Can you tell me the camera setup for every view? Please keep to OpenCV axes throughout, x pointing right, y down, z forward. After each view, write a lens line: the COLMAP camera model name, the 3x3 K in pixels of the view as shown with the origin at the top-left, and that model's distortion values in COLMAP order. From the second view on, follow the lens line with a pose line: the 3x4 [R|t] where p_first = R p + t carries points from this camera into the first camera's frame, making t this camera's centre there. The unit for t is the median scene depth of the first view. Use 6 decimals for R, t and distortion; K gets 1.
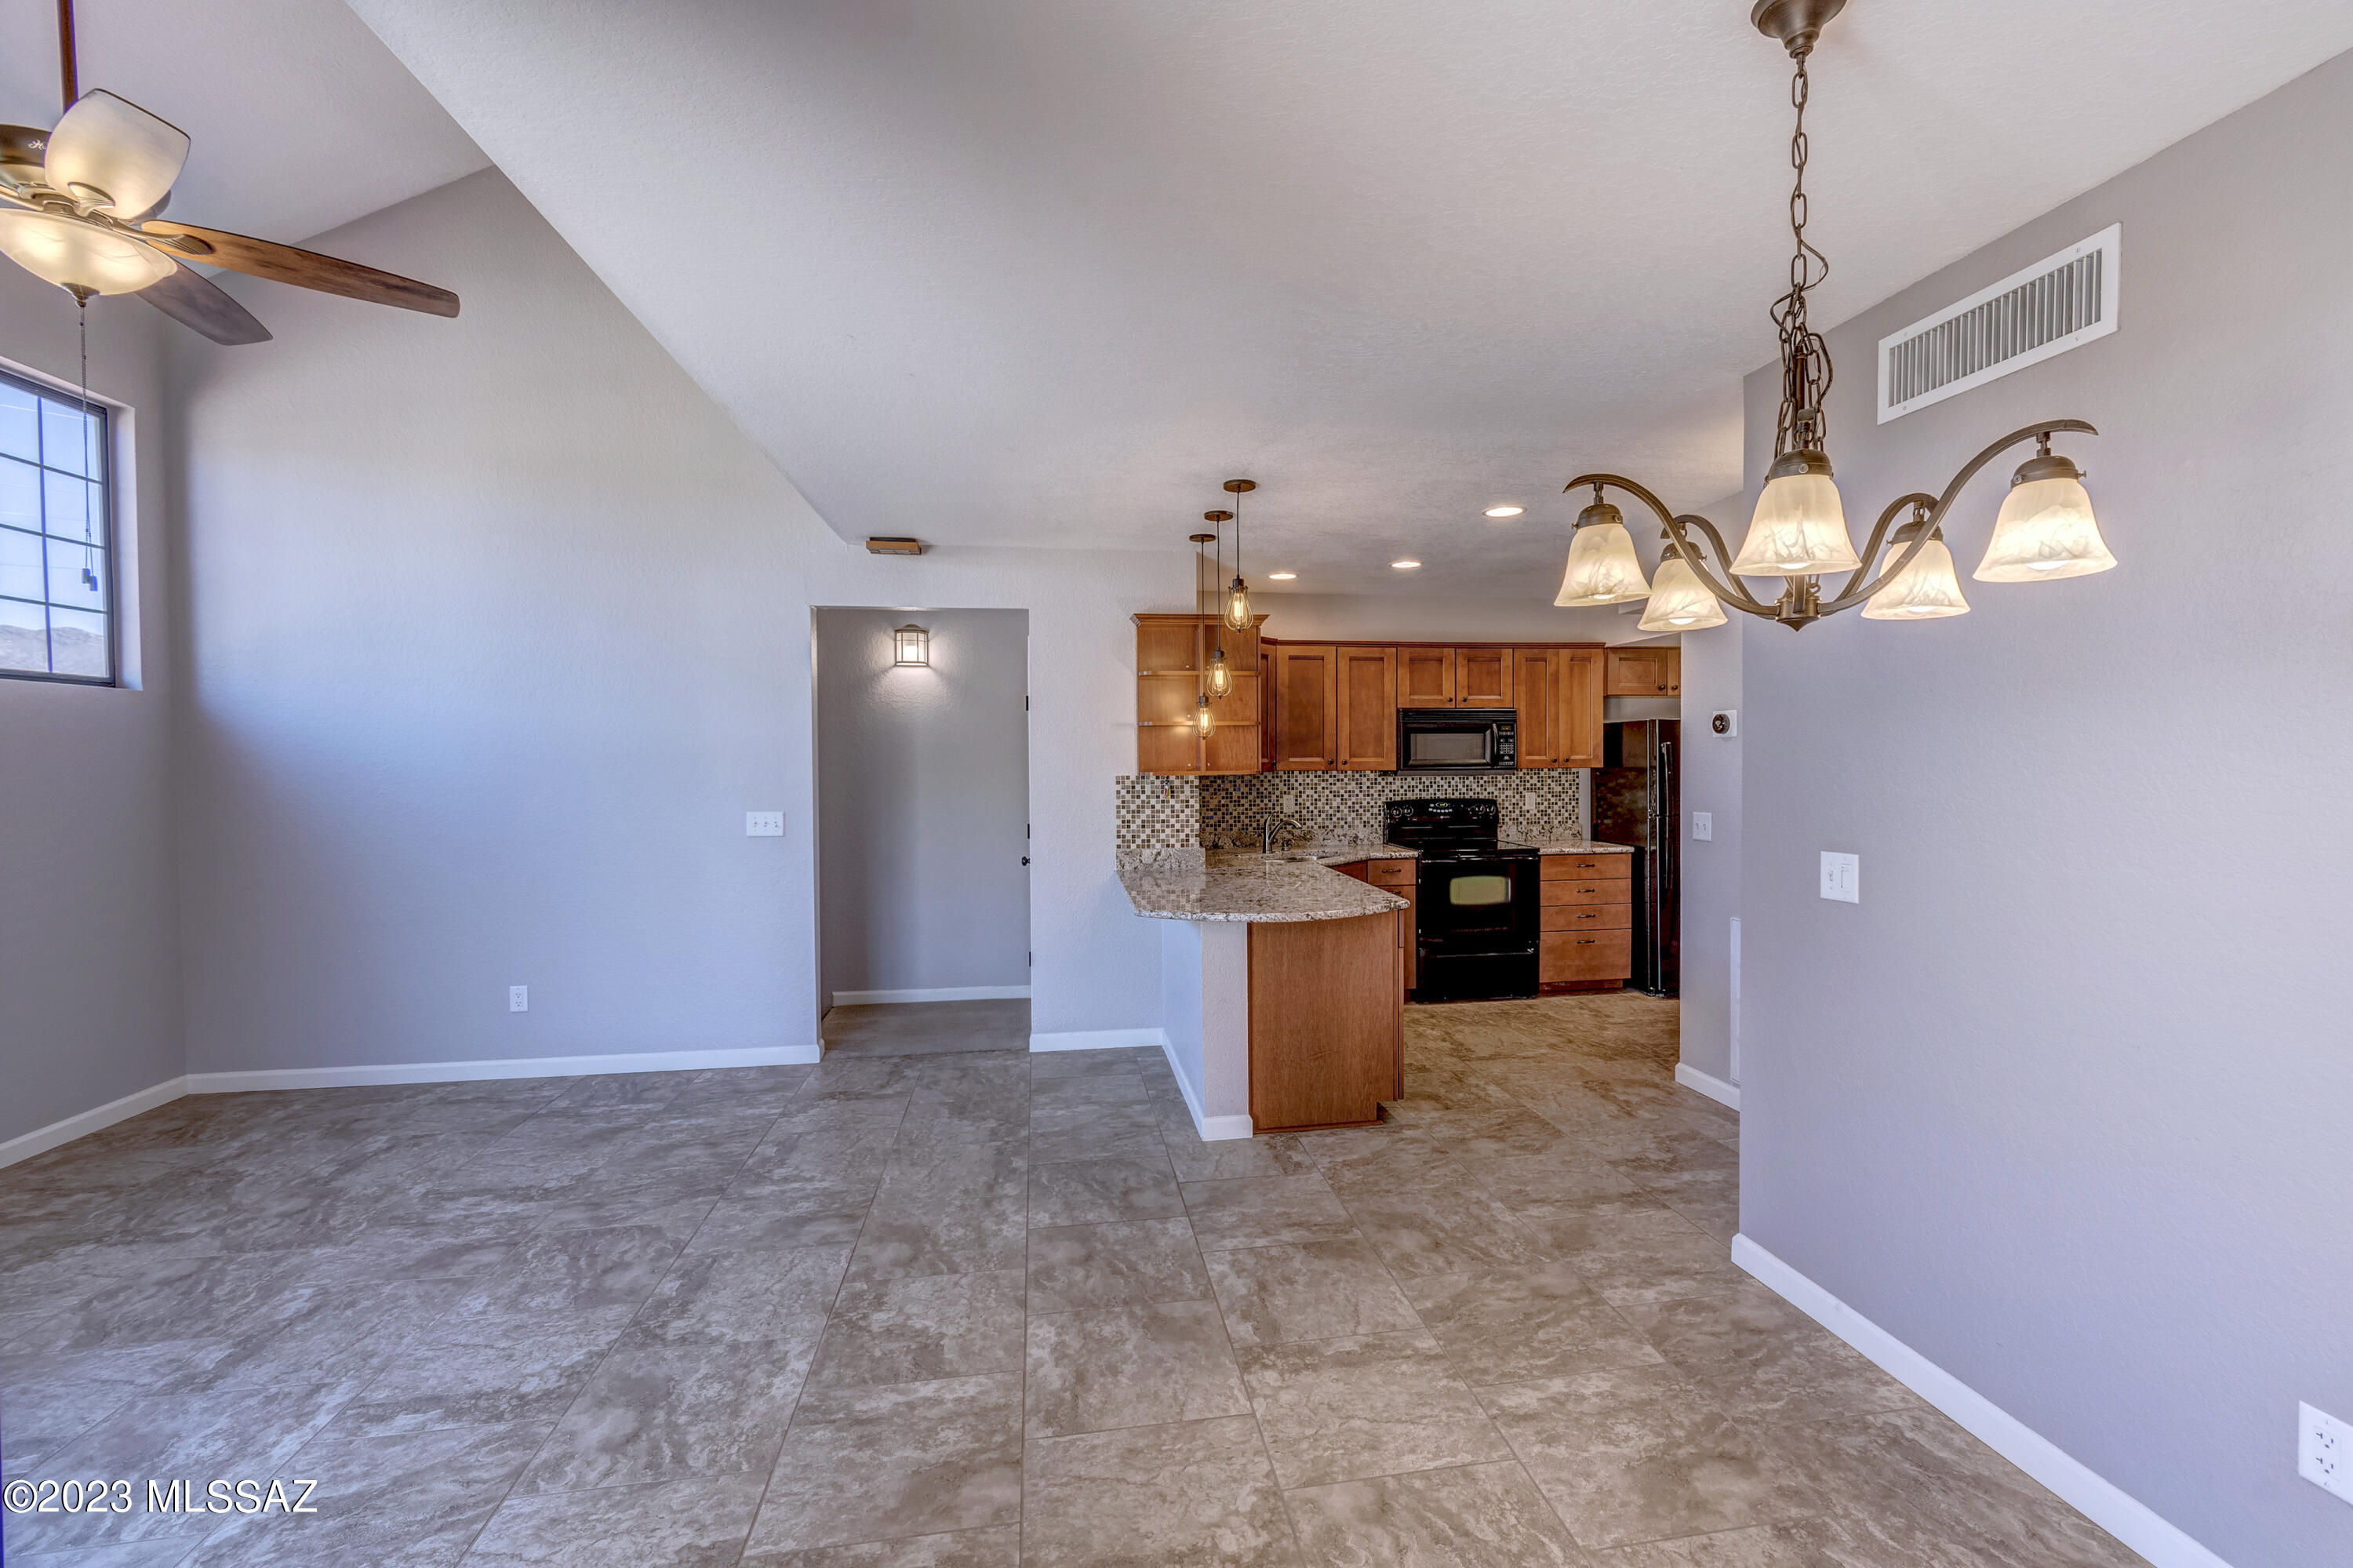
lens RADIAL K [[1038.1, 0, 1213.1], [0, 1038.1, 780.8], [0, 0, 1]] dist [0.004680, -0.001585]
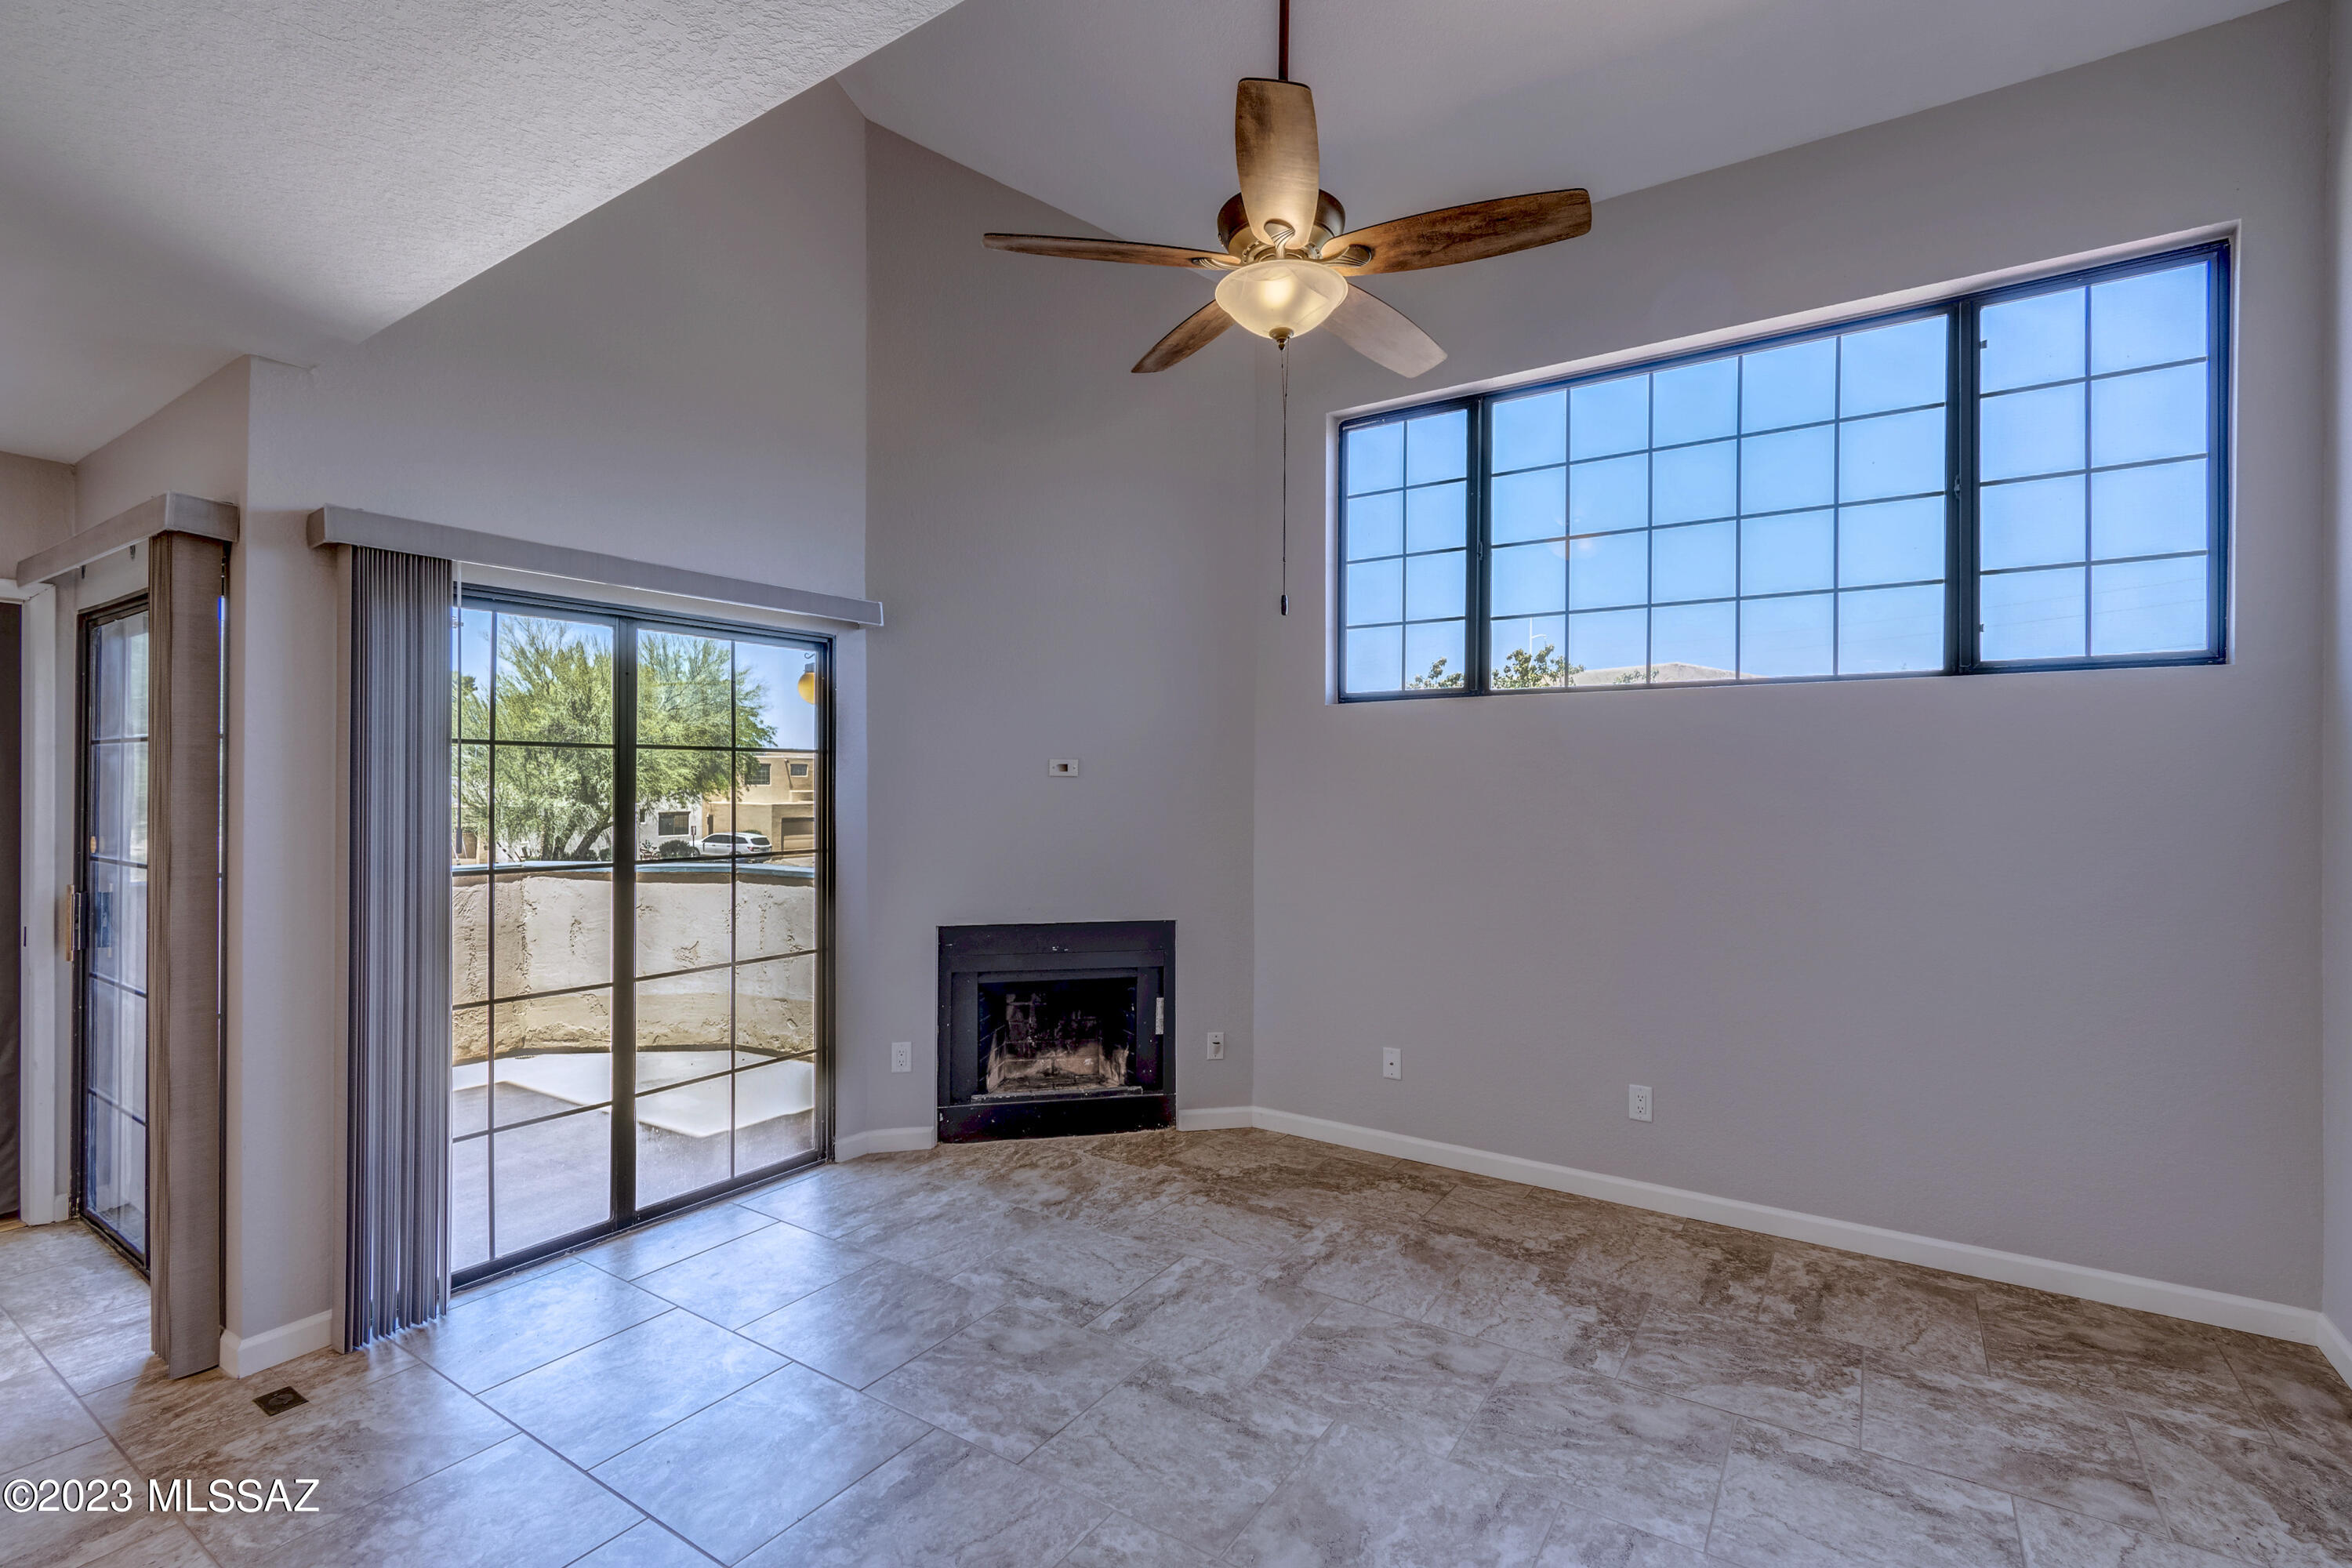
lens RADIAL K [[1047.1, 0, 1213.0], [0, 1047.1, 784.9], [0, 0, 1]] dist [0.000841, 0.000181]
pose [[-0.669574, 0.005574, -0.742725, -0.154730], [-0.012621, 0.999742, 0.018881, -0.018940], [0.742638, 0.022017, -0.669331, 1.060658]]
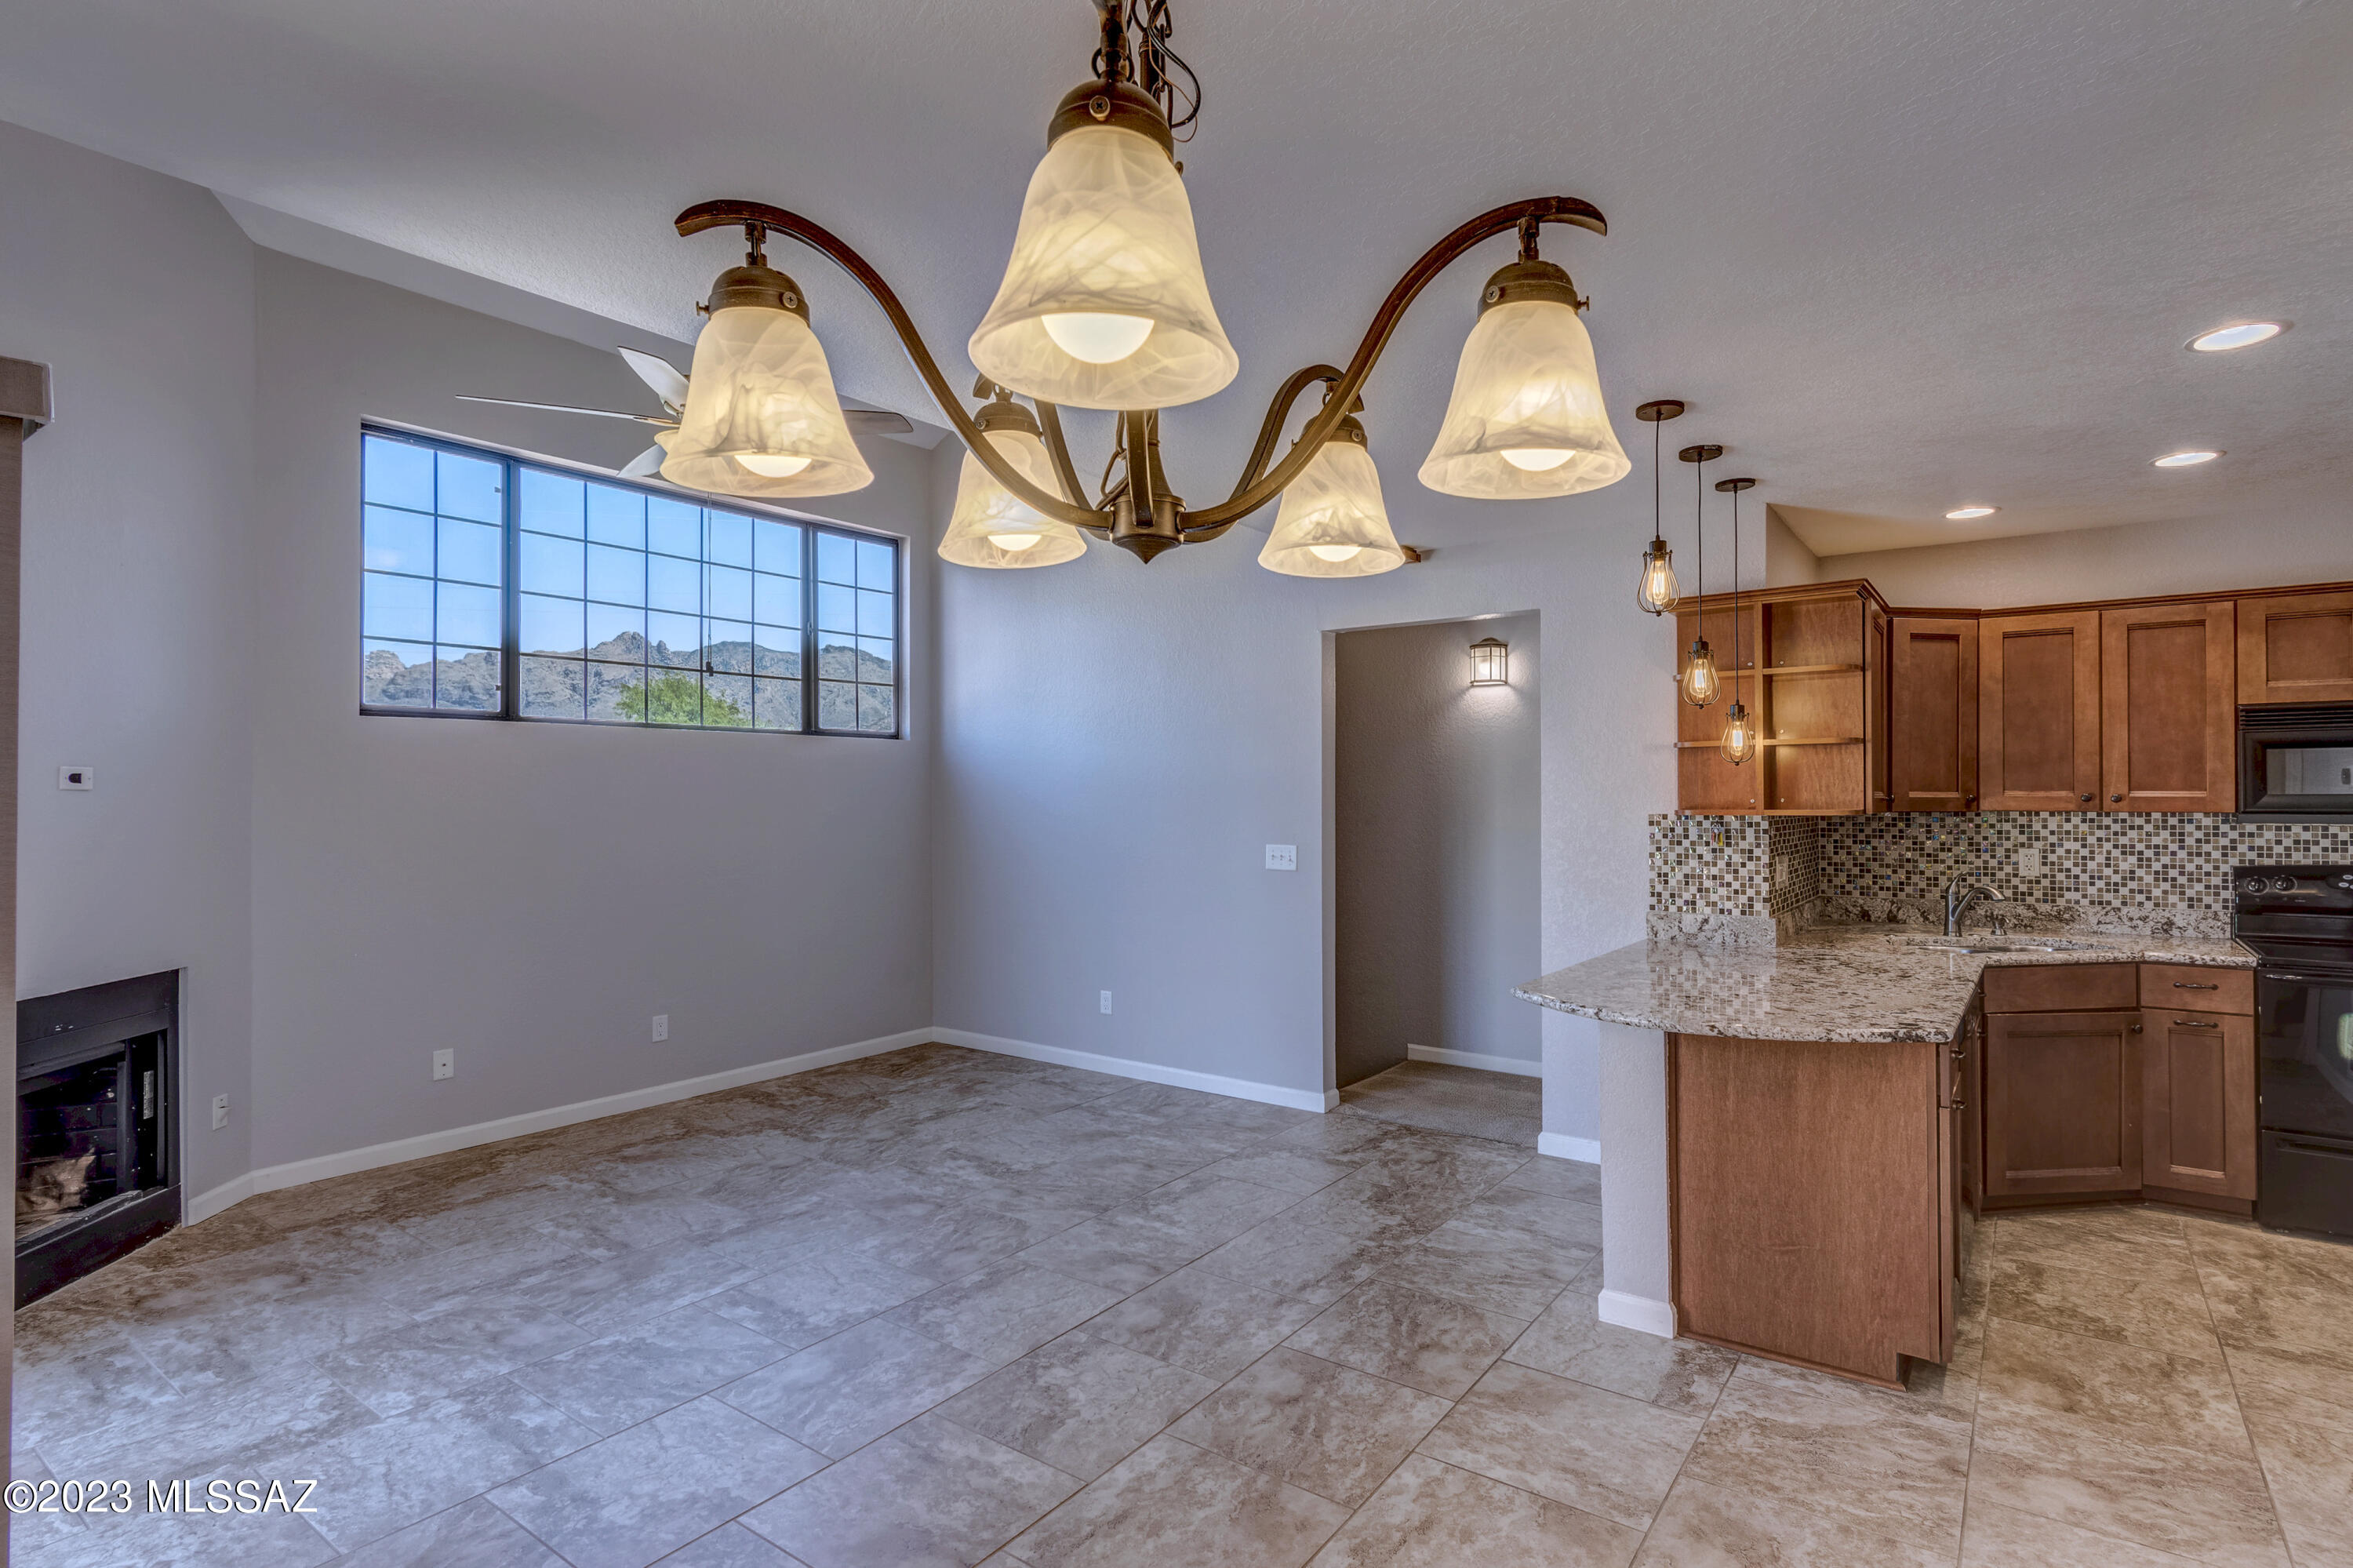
lens RADIAL K [[1159.2, 0, 1212.0], [0, 1159.2, 782.7], [0, 0, 1]] dist [0.004019, -0.001553]
pose [[0.705317, -0.002362, -0.708888, 0.370371], [-0.015891, 0.999690, -0.019143, -0.008599], [0.708714, 0.024767, 0.705061, 0.224372]]
